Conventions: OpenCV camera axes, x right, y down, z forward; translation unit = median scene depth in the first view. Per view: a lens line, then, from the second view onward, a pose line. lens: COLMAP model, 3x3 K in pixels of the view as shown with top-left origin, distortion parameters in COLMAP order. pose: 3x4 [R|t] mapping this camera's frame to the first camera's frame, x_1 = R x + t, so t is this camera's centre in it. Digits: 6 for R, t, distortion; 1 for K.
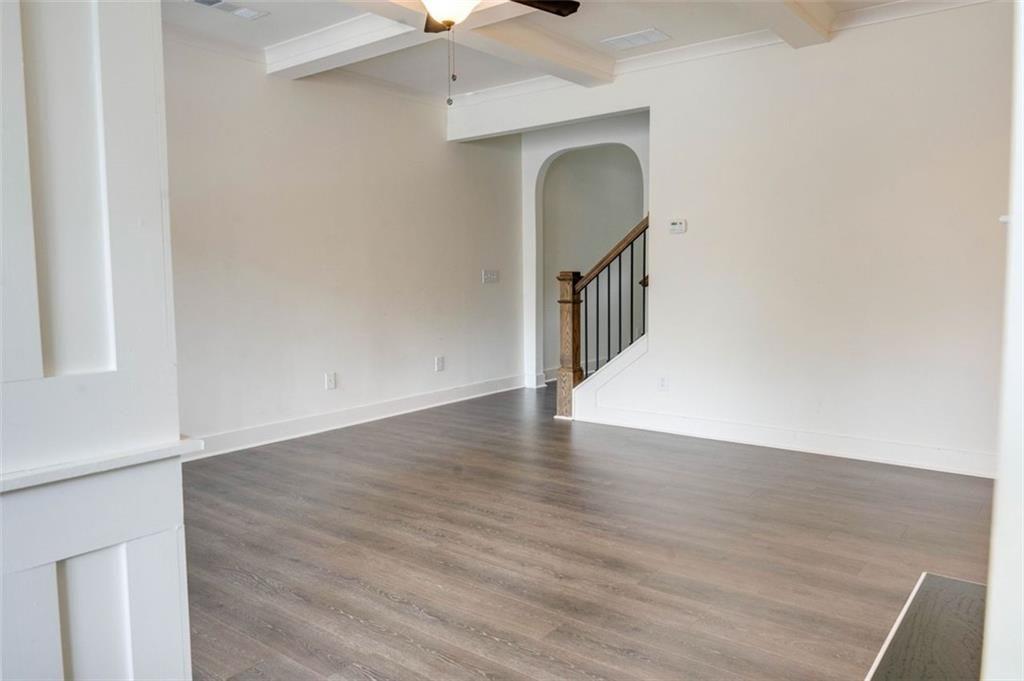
lens RADIAL K [[732.8, 0, 512.0], [0, 732.8, 340.5], [0, 0, 1]] dist [0.000381, -0.000328]
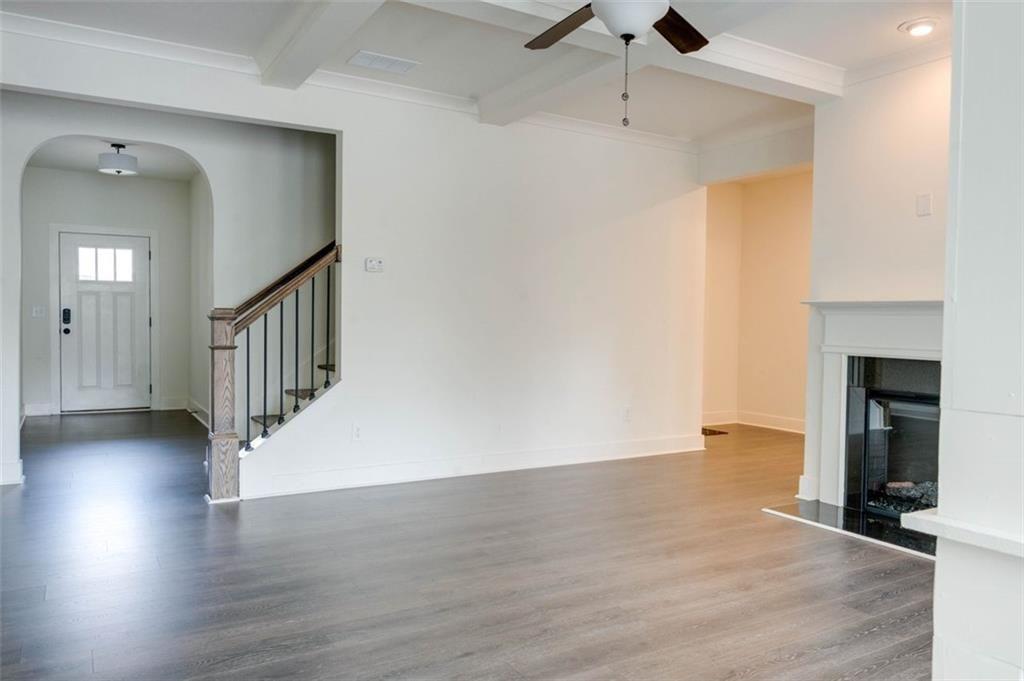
lens RADIAL K [[728.0, 0, 512.0], [0, 728.0, 340.5], [0, 0, 1]] dist [-0.006771, -0.002212]
pose [[0.358692, -0.010704, 0.933395, -0.917666], [0.069622, 0.997456, -0.015316, -0.047830], [-0.930856, 0.070478, 0.358524, 0.780761]]
